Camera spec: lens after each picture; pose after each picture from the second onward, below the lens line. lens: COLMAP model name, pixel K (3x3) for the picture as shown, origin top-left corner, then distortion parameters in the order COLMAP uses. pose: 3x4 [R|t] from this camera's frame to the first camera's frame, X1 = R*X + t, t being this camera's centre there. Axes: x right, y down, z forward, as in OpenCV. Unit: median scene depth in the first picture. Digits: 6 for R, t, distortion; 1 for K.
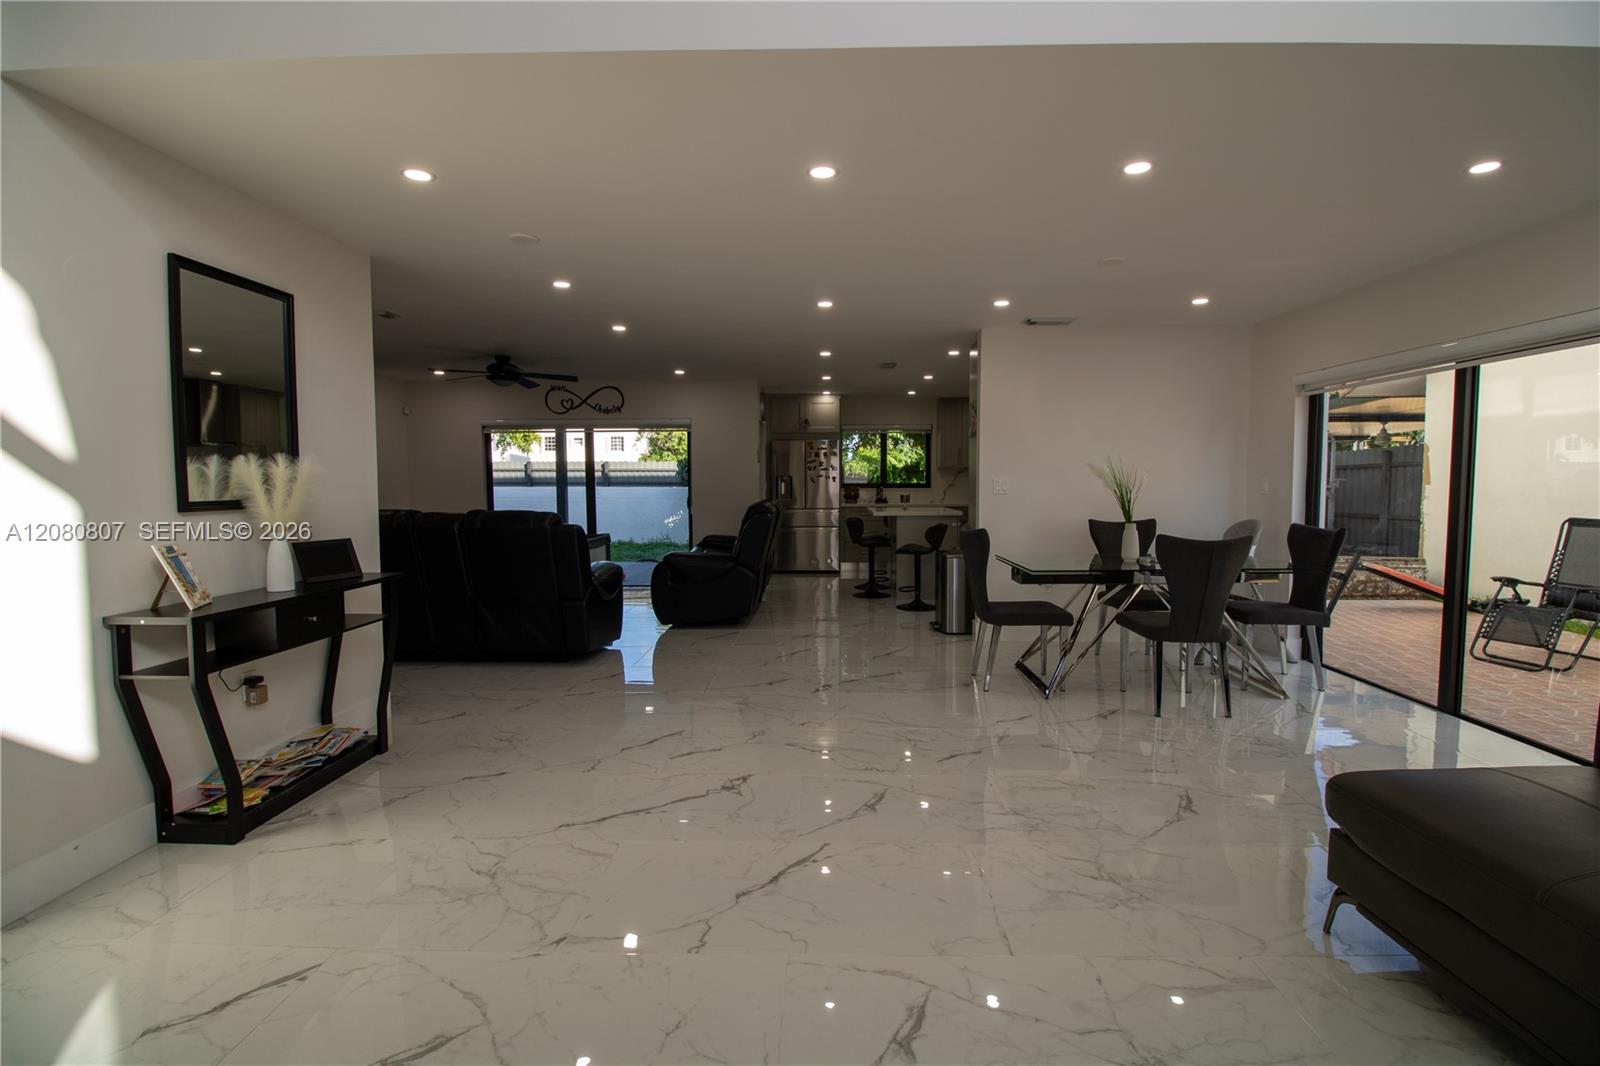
lens RADIAL K [[741.1, 0, 809.8], [0, 741.1, 527.5], [0, 0, 1]] dist [0.000838, -0.012921]
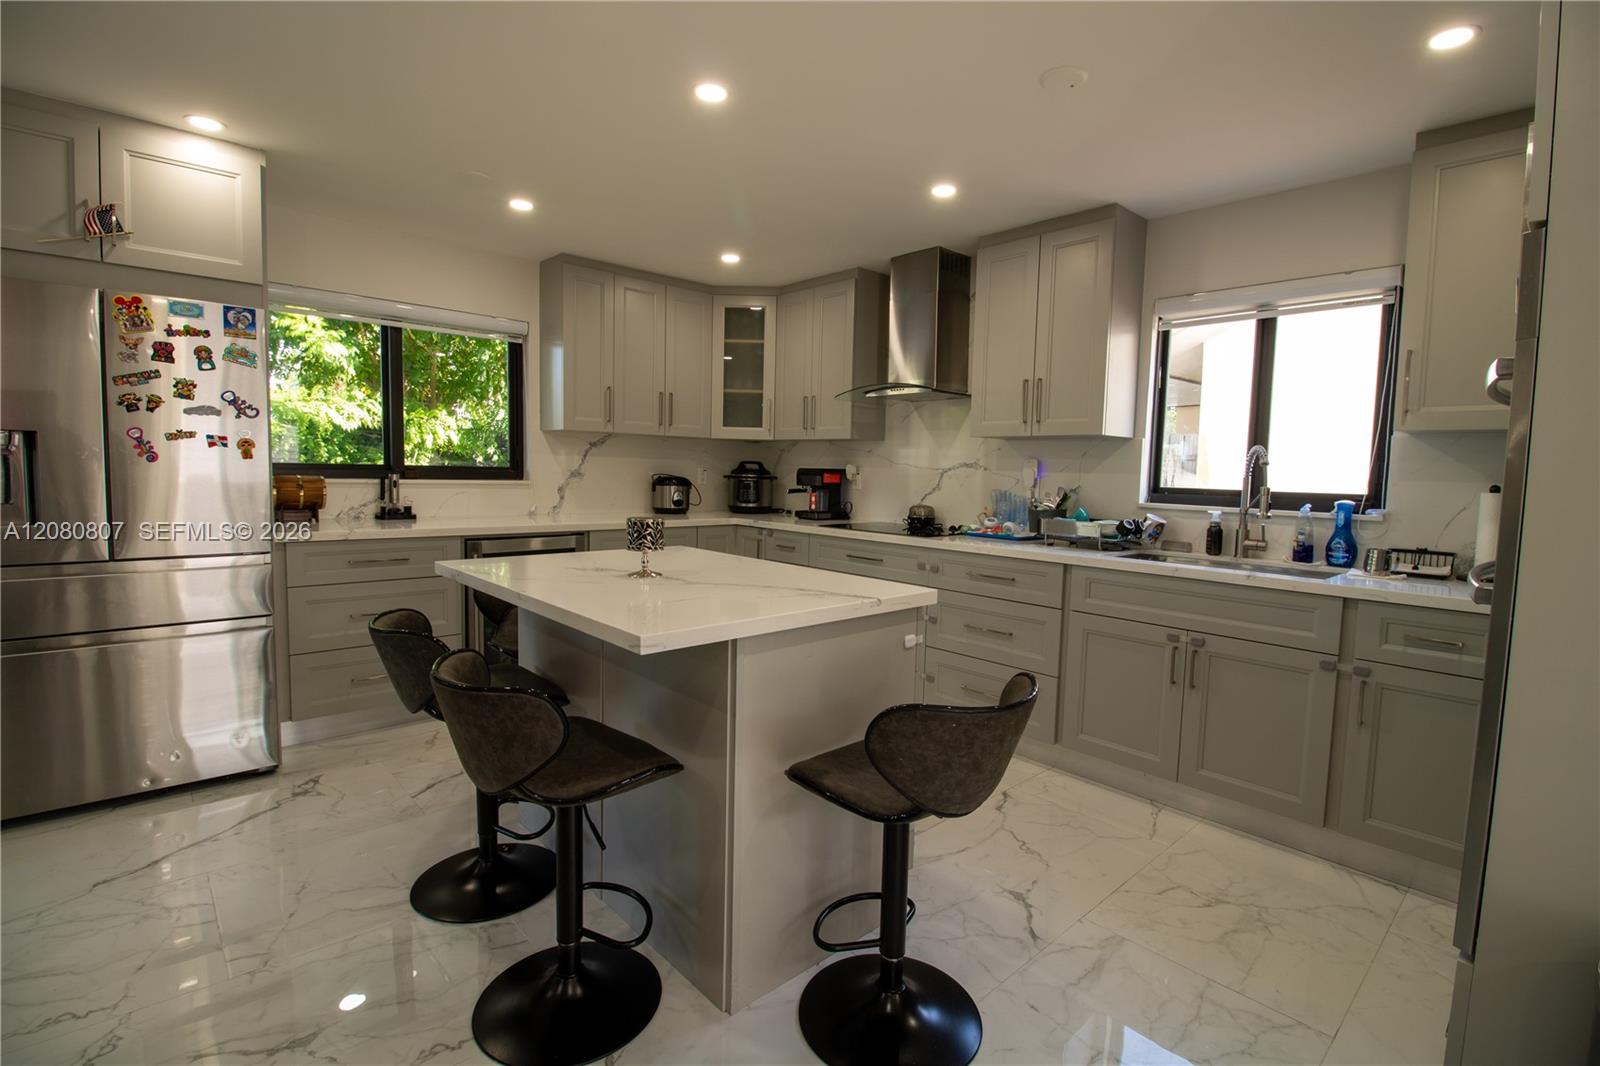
lens RADIAL K [[741.1, 0, 813.0], [0, 741.1, 526.0], [0, 0, 1]] dist [0.000838, -0.012921]
pose [[0.714616, -0.032011, 0.698784, -0.020004], [0.015945, 0.999438, 0.029478, -0.083628], [-0.699335, -0.009924, 0.714725, 1.325964]]
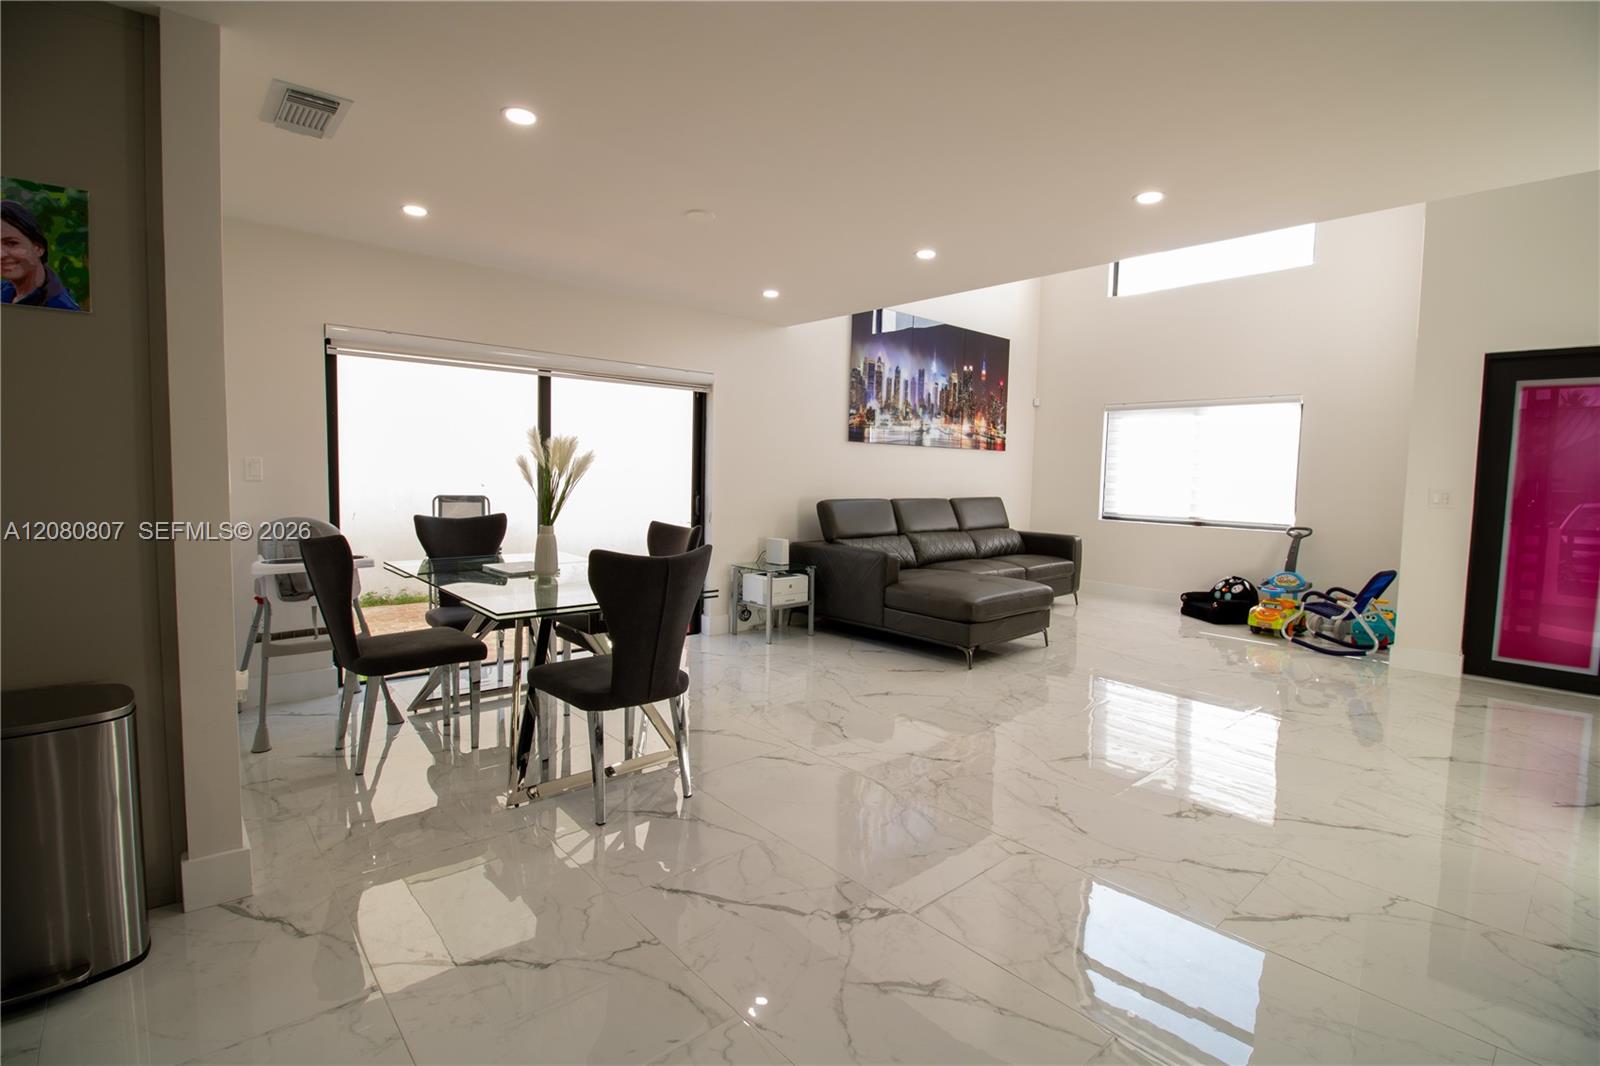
lens RADIAL K [[745.3, 0, 810.7], [0, 745.3, 523.2], [0, 0, 1]] dist [-0.009373, -0.000215]
pose [[-0.689031, -0.060689, 0.722186, -0.263708], [0.023783, 0.994058, 0.106226, -0.074550], [-0.724341, 0.090368, -0.683493, 1.229819]]
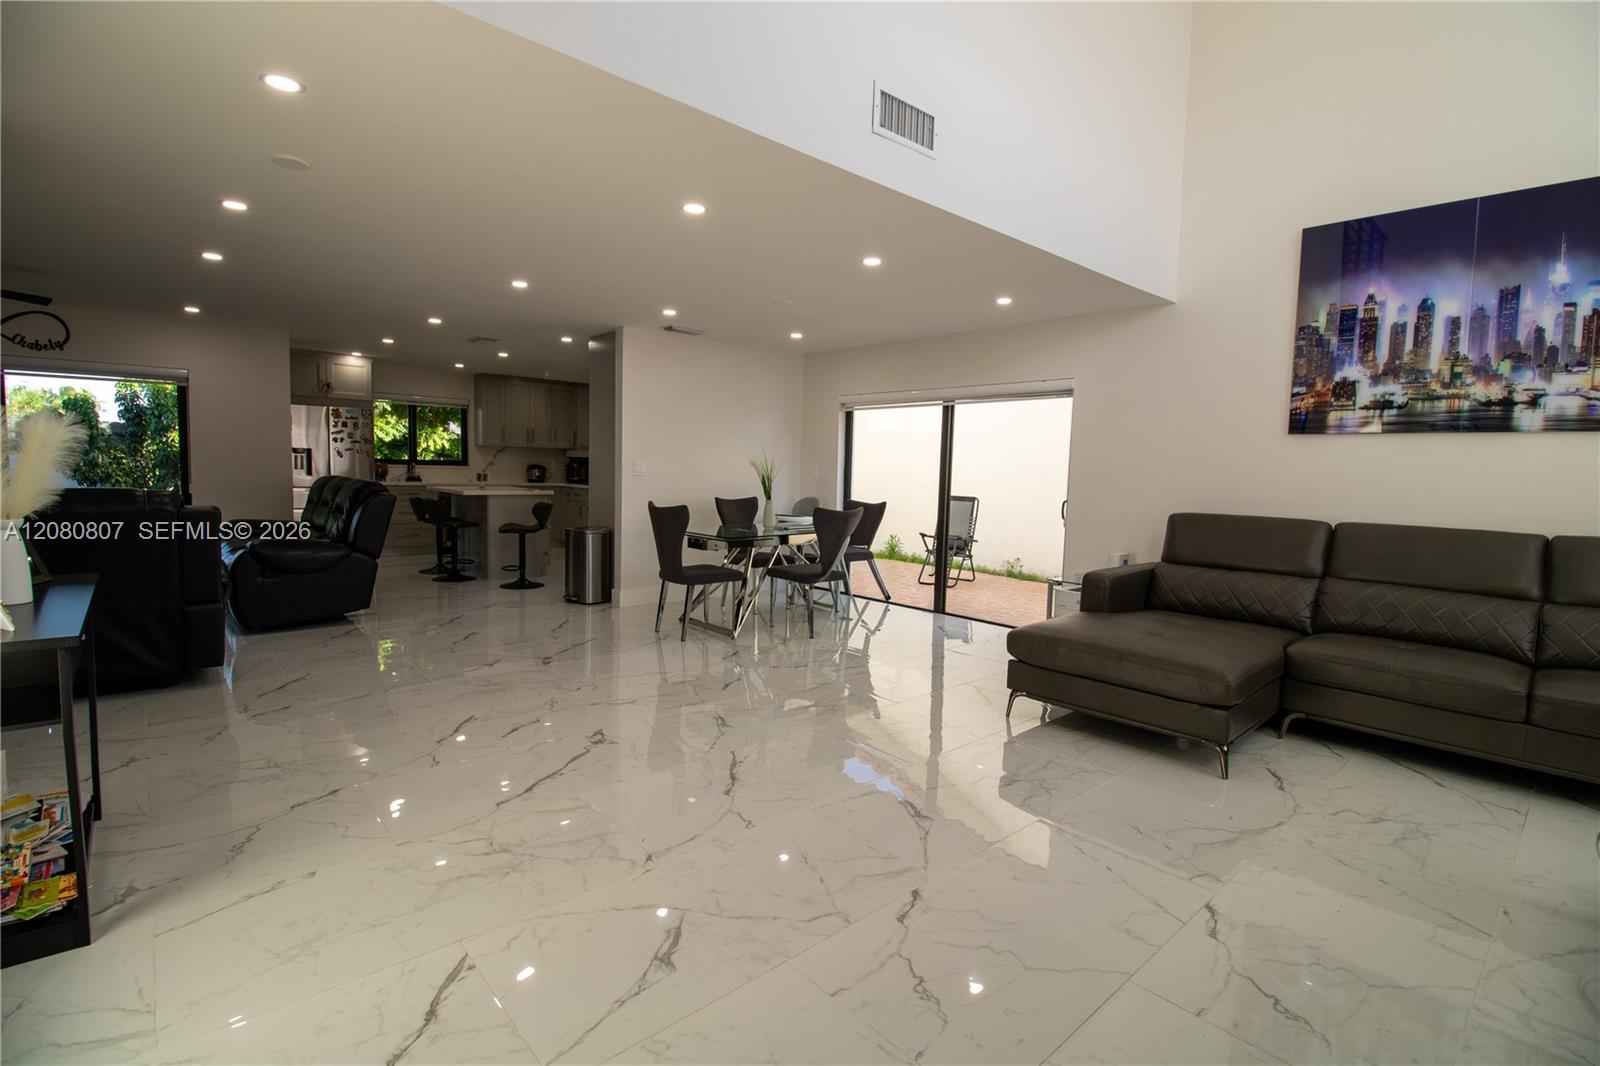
lens RADIAL K [[741.1, 0, 812.4], [0, 741.1, 527.5], [0, 0, 1]] dist [0.000838, -0.012921]
pose [[0.723876, -0.031186, 0.689225, -0.393704], [0.012370, 0.999404, 0.032229, 0.001279], [-0.689819, -0.014804, 0.723830, -0.006272]]
